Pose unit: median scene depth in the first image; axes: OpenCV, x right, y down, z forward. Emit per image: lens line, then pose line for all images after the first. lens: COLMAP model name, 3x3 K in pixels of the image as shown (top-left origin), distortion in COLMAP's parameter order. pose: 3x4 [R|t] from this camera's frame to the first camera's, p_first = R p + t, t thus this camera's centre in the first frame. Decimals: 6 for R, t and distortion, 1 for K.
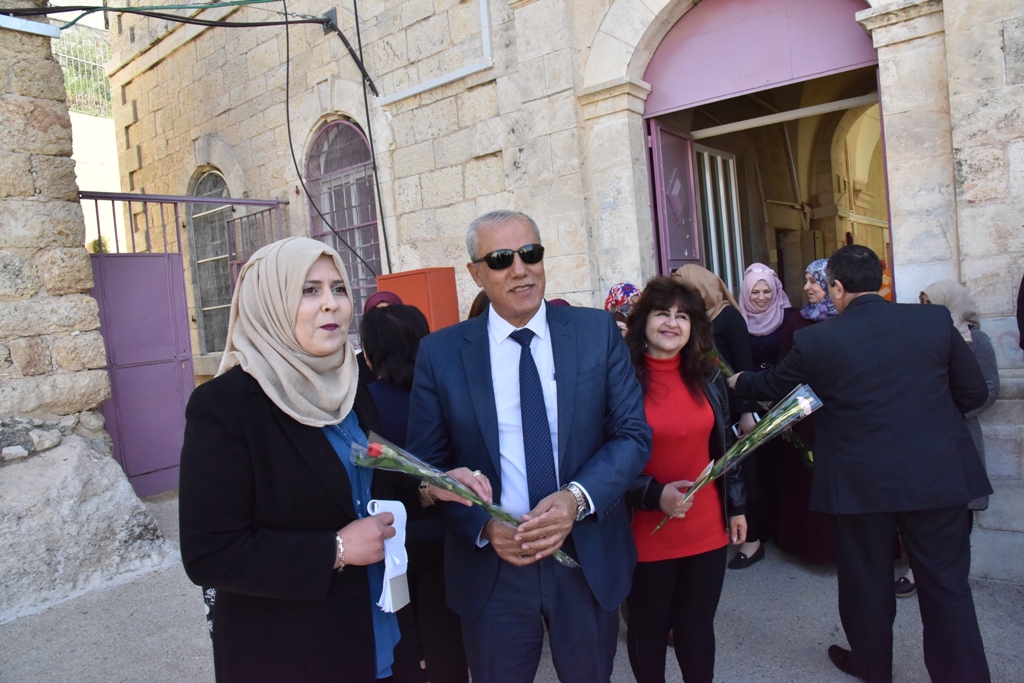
lens RADIAL K [[711.7, 0, 514.6], [0, 711.7, 345.5], [0, 0, 1]] dist [-0.106938, 0.062829]
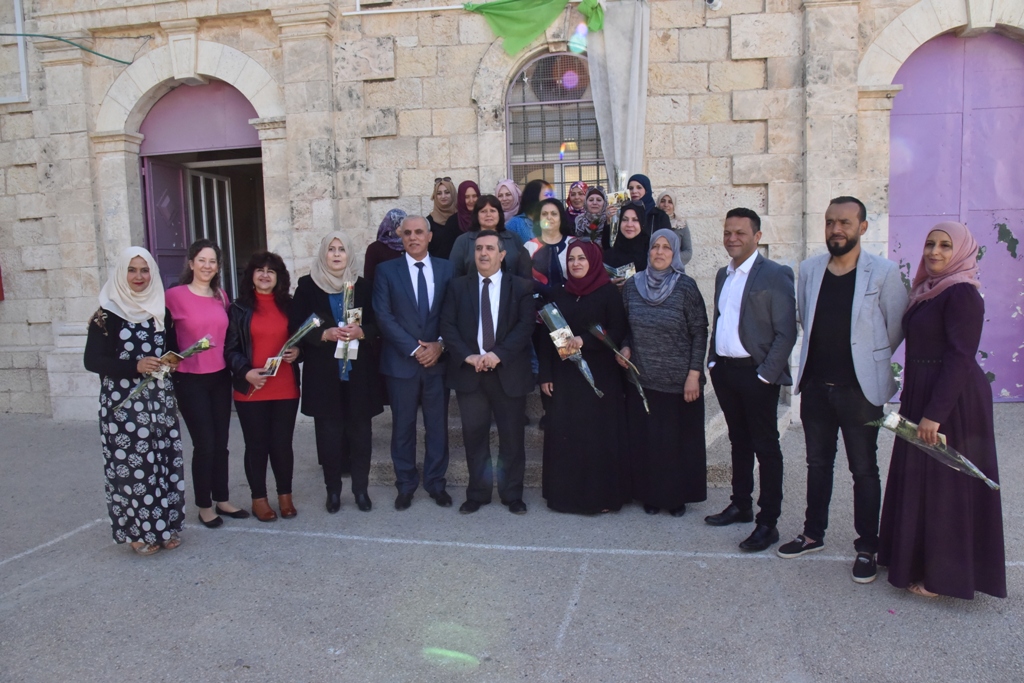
lens RADIAL K [[711.7, 0, 508.4], [0, 711.7, 346.4], [0, 0, 1]] dist [-0.106938, 0.062829]
pose [[0.870596, 0.003572, 0.491985, 0.145773], [-0.014207, 0.999739, 0.017881, 0.054661], [-0.491793, -0.022557, 0.870420, -0.721067]]
